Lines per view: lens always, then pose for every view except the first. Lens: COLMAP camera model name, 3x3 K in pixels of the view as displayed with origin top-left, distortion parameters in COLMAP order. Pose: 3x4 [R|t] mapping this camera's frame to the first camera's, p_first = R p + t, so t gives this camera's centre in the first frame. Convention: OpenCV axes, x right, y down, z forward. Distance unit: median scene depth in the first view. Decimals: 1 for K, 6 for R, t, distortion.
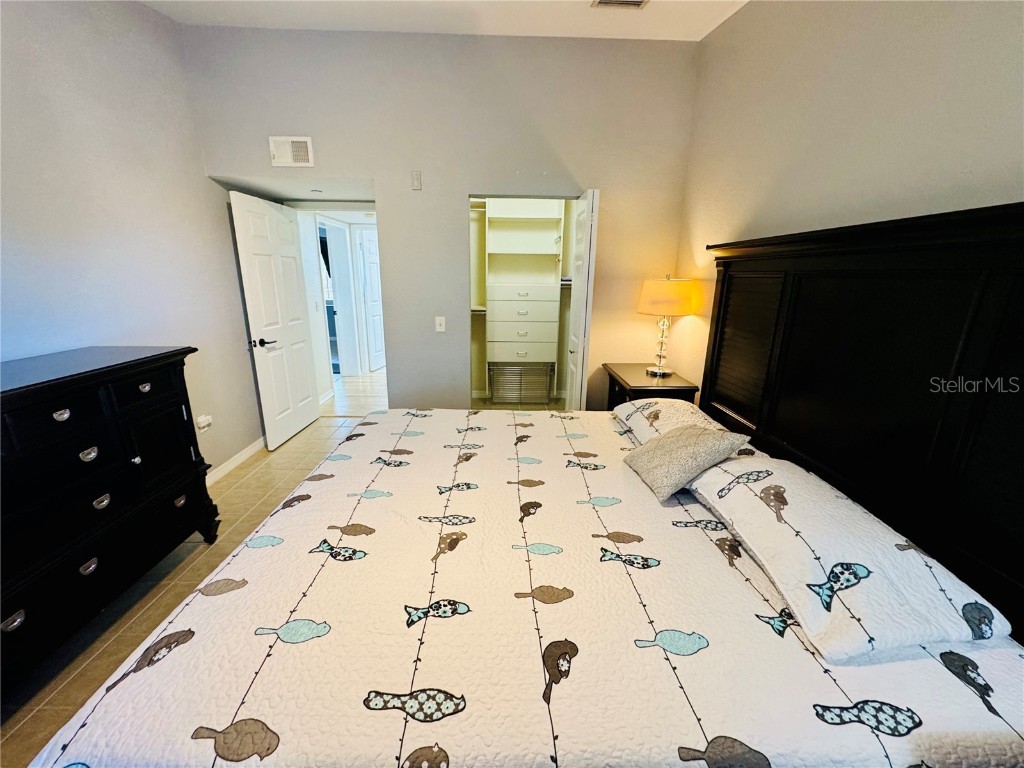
lens RADIAL K [[407.2, 0, 510.8], [0, 407.2, 382.9], [0, 0, 1]] dist [-0.002733, 0.000160]
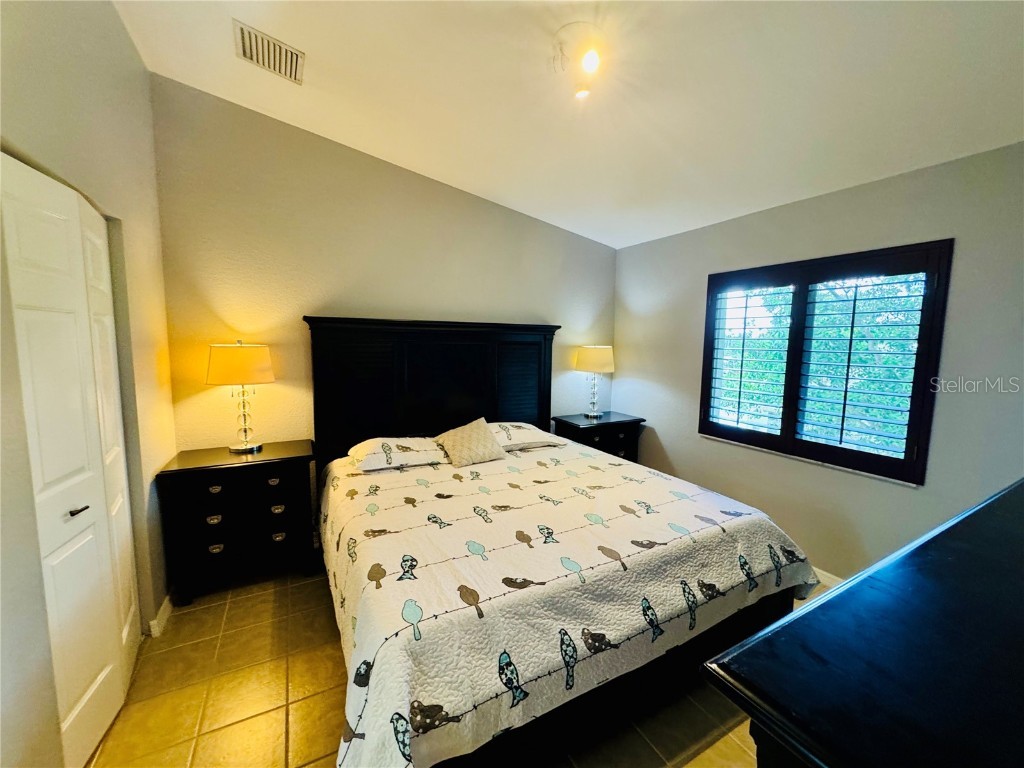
lens RADIAL K [[407.2, 0, 510.8], [0, 407.2, 382.9], [0, 0, 1]] dist [-0.002733, 0.000160]
pose [[-0.454104, -0.108976, 0.884259, -1.038796], [0.210774, 0.951178, 0.225464, -0.377143], [-0.865658, 0.288763, -0.408965, 1.304593]]
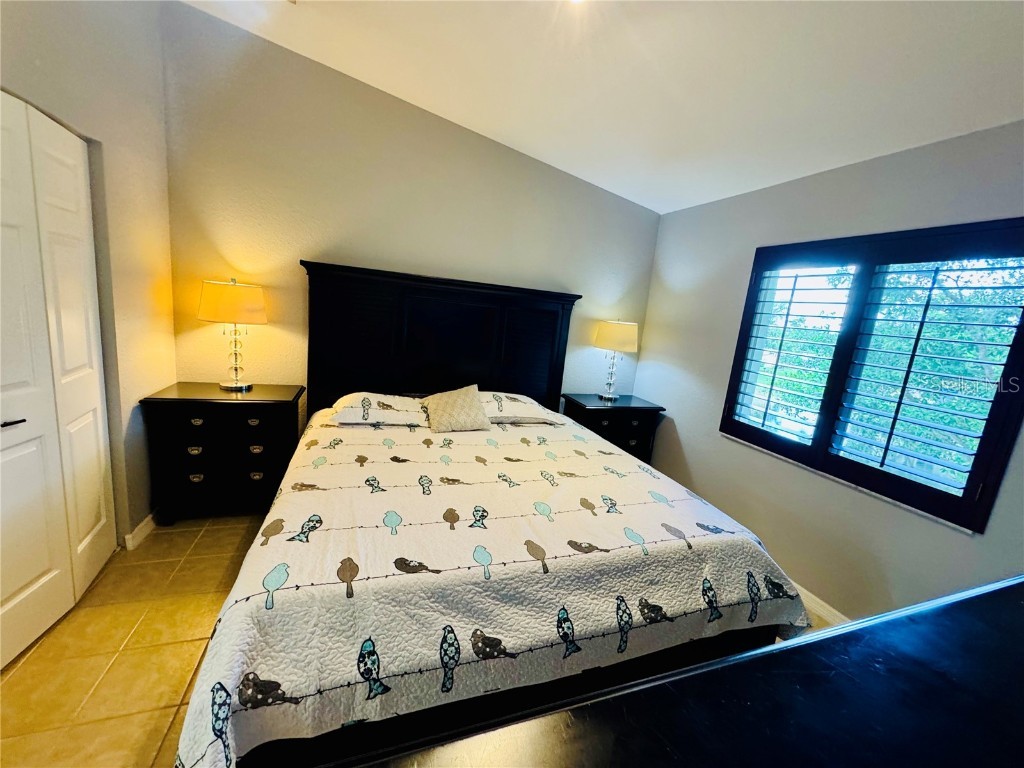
lens RADIAL K [[407.2, 0, 510.8], [0, 407.2, 382.9], [0, 0, 1]] dist [-0.002733, 0.000160]
pose [[-0.303507, -0.213712, 0.928553, -1.028753], [0.140358, 0.953863, 0.265415, -0.296255], [-0.942435, 0.210885, -0.259508, 1.047022]]
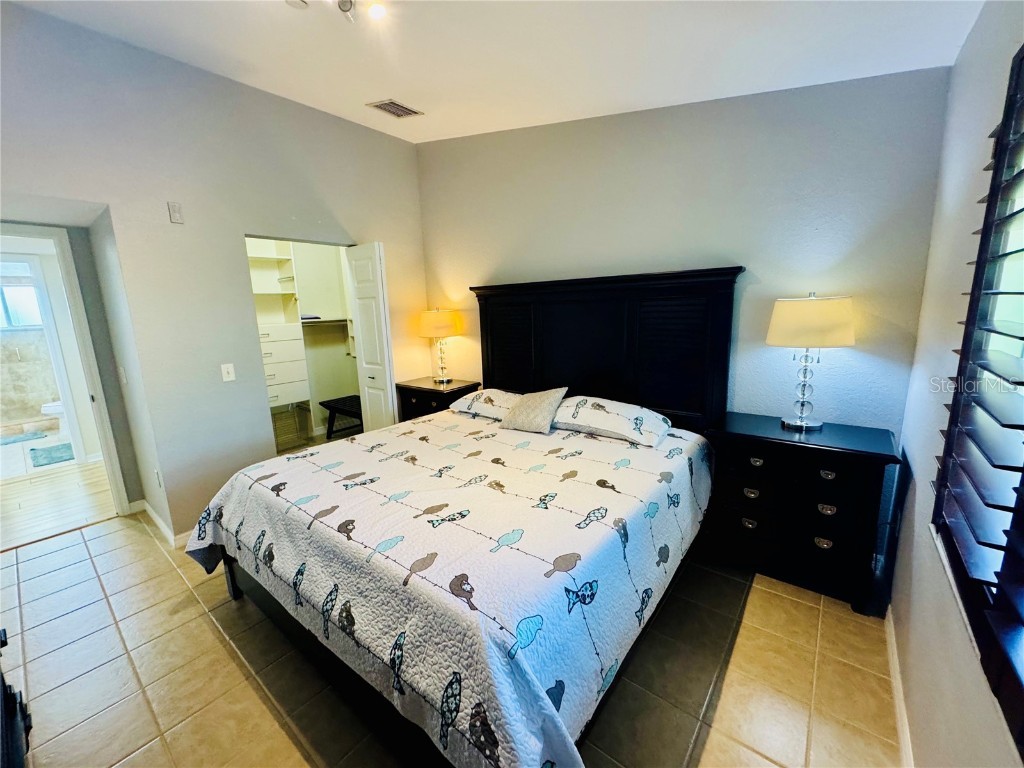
lens RADIAL K [[407.2, 0, 510.8], [0, 407.2, 382.9], [0, 0, 1]] dist [-0.002733, 0.000160]
pose [[0.639803, -0.174835, 0.748388, -0.767645], [0.237435, 0.971110, 0.023881, 0.003869], [-0.730942, 0.162415, 0.662832, -0.052743]]
